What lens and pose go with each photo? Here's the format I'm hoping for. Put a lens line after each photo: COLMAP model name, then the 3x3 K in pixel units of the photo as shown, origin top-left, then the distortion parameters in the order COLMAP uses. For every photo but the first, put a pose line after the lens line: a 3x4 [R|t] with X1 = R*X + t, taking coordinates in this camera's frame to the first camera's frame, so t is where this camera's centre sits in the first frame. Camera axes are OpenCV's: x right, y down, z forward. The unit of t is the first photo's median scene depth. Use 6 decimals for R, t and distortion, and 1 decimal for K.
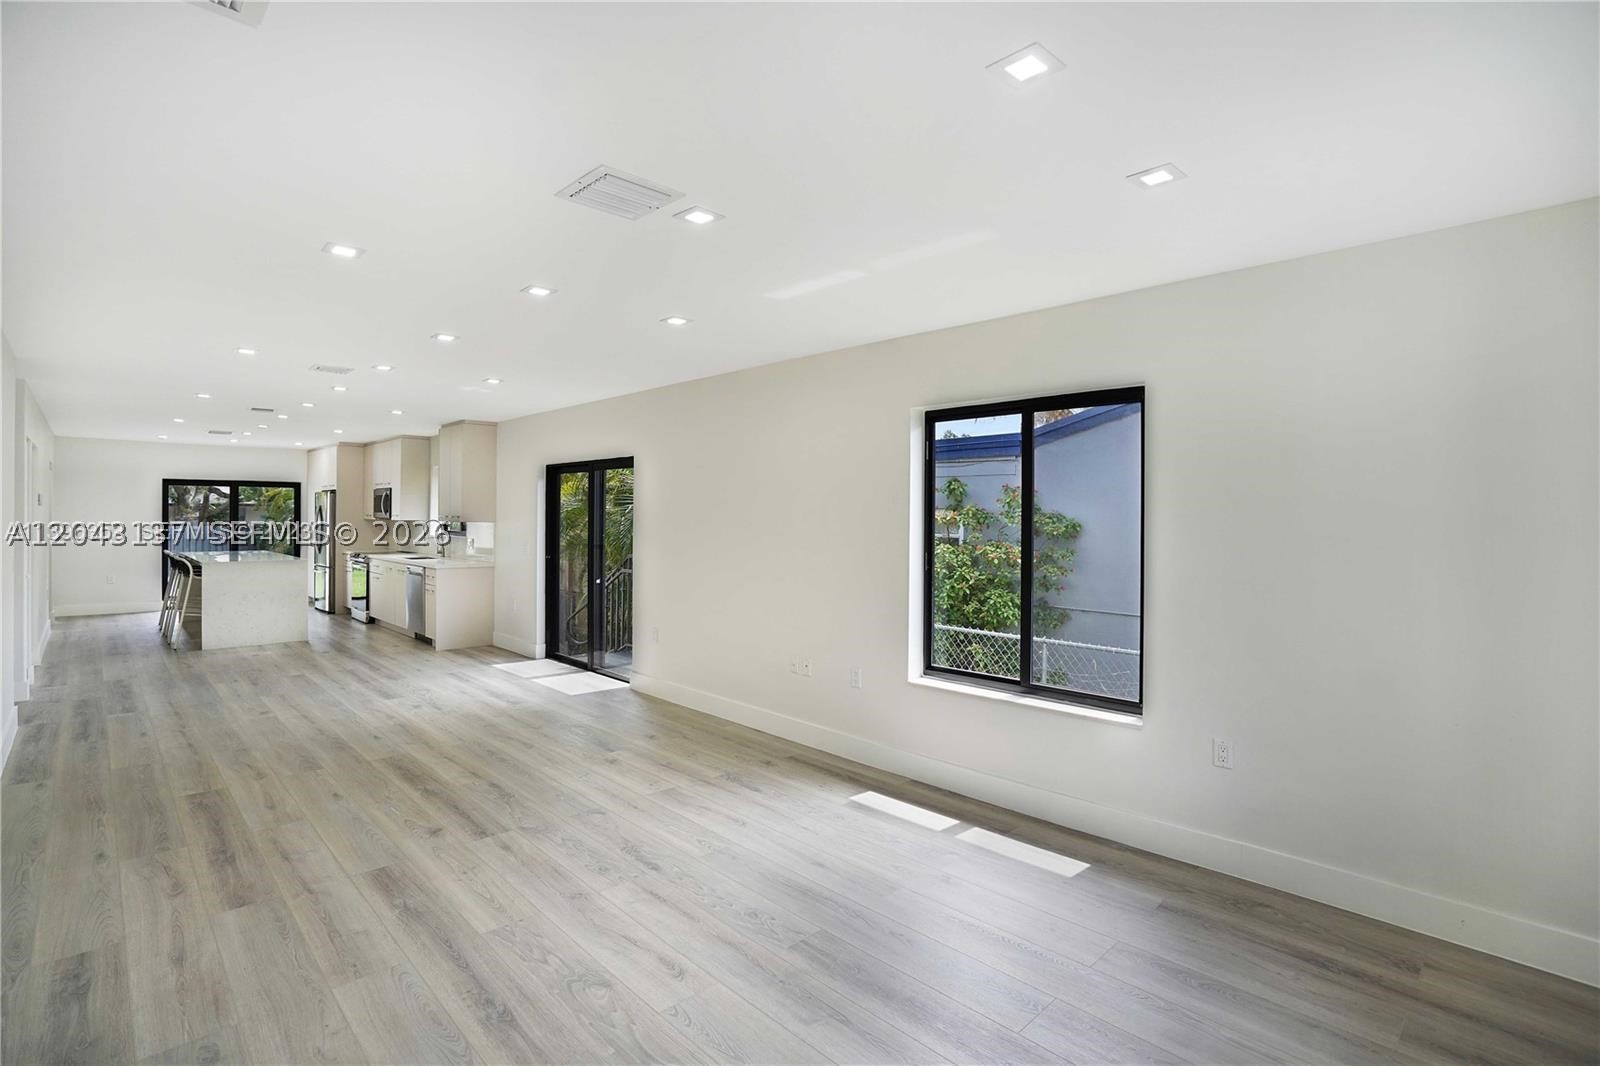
lens RADIAL K [[751.3, 0, 791.2], [0, 751.3, 530.3], [0, 0, 1]] dist [-0.025473, 0.005719]
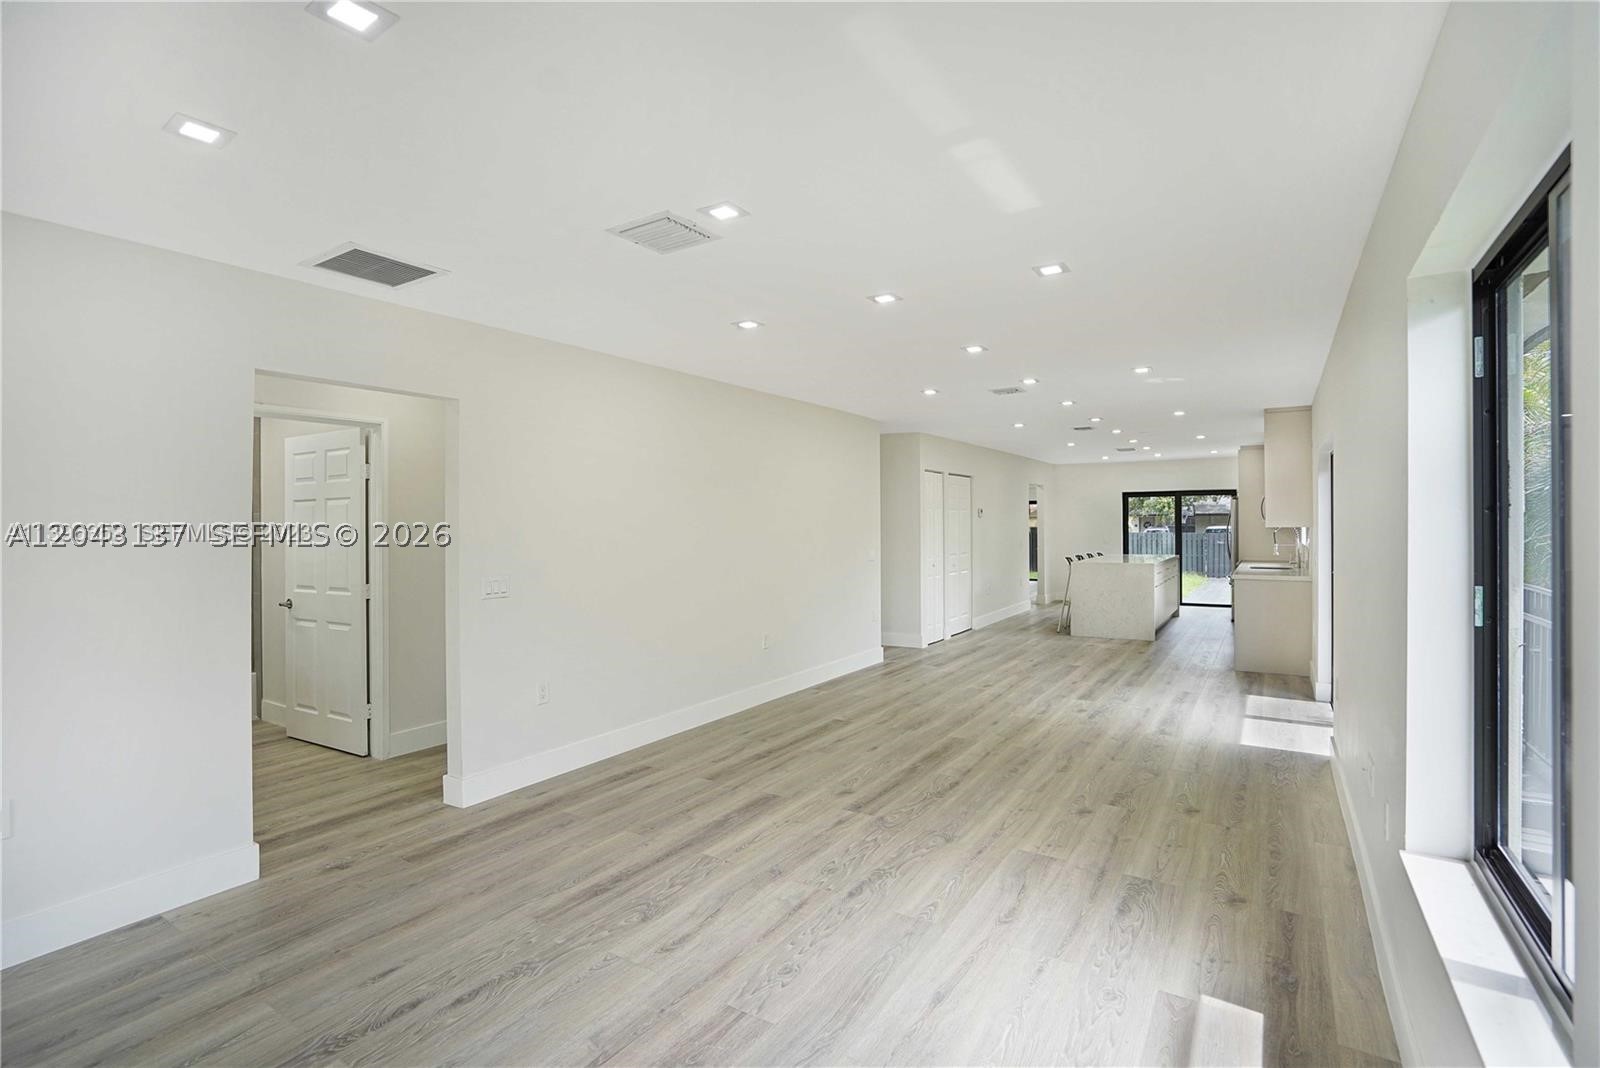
lens RADIAL K [[751.3, 0, 793.3], [0, 751.3, 527.7], [0, 0, 1]] dist [-0.025473, 0.005719]
pose [[0.237077, -0.009043, -0.971449, 0.607128], [-0.001935, 0.999950, -0.009781, 0.000082], [0.971489, 0.004199, 0.237048, 0.595384]]
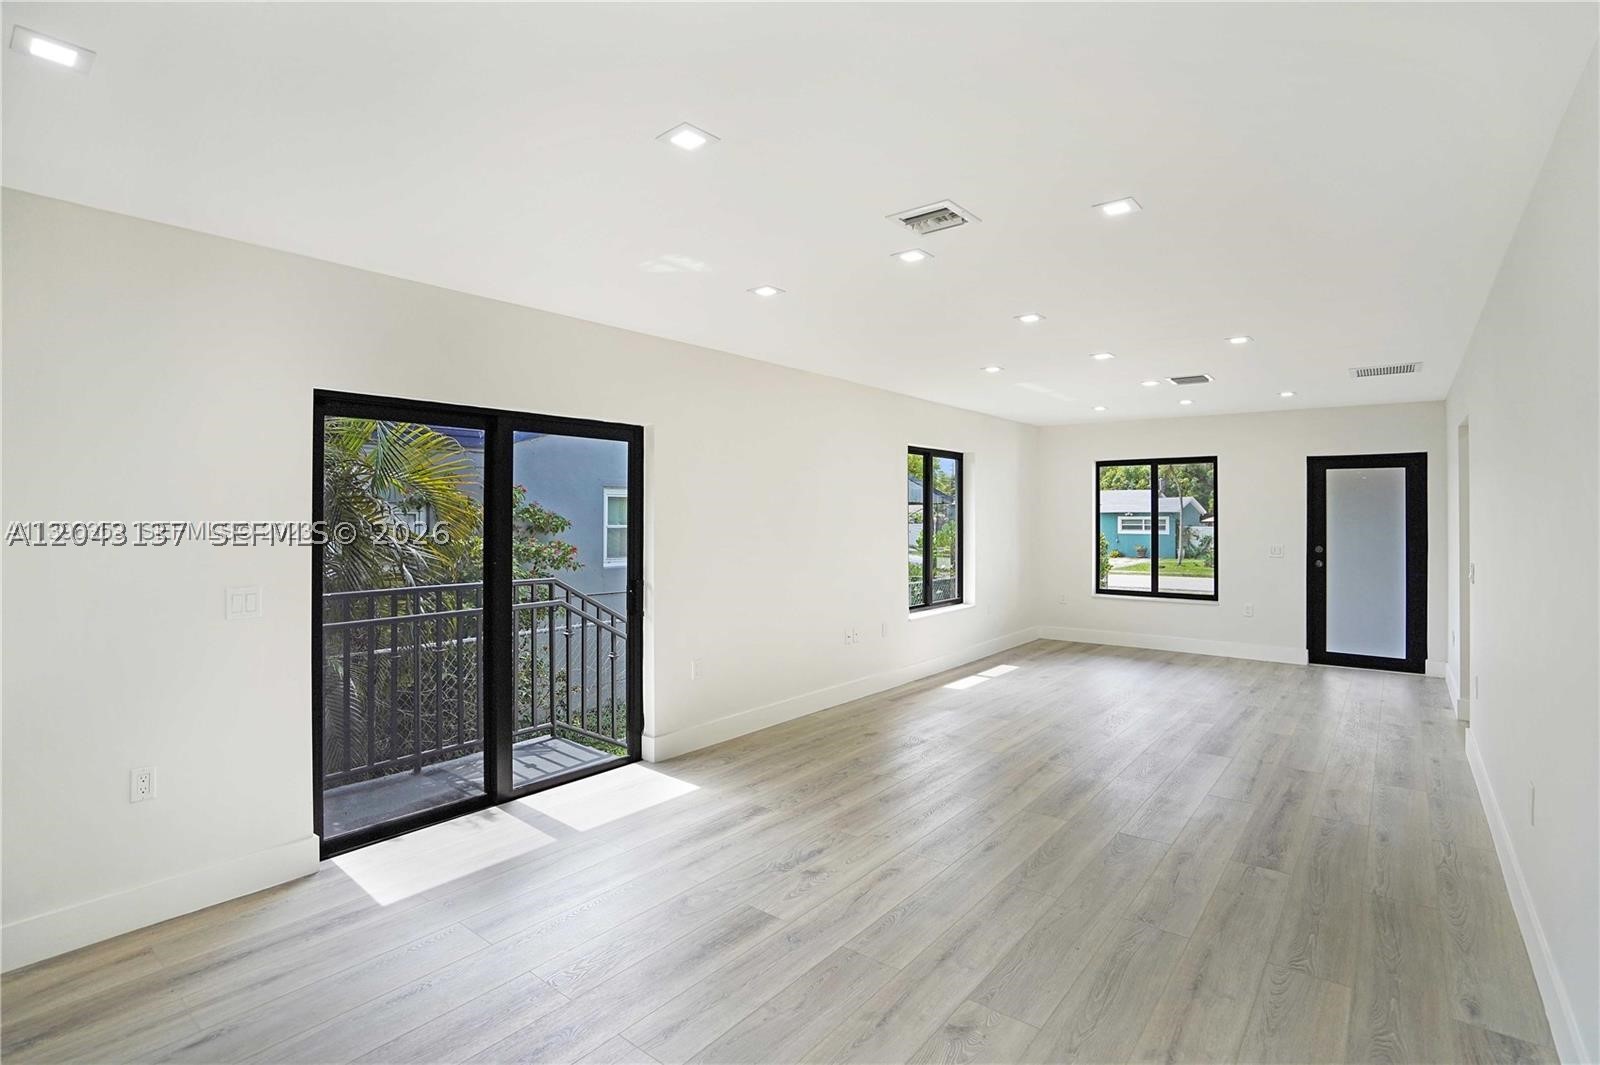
lens RADIAL K [[751.3, 0, 791.7], [0, 751.3, 524.0], [0, 0, 1]] dist [-0.025473, 0.005719]
pose [[-0.125632, -0.015853, 0.991950, -1.603569], [0.005779, 0.999844, 0.016711, -0.033443], [-0.992060, 0.007832, -0.125521, 1.685262]]
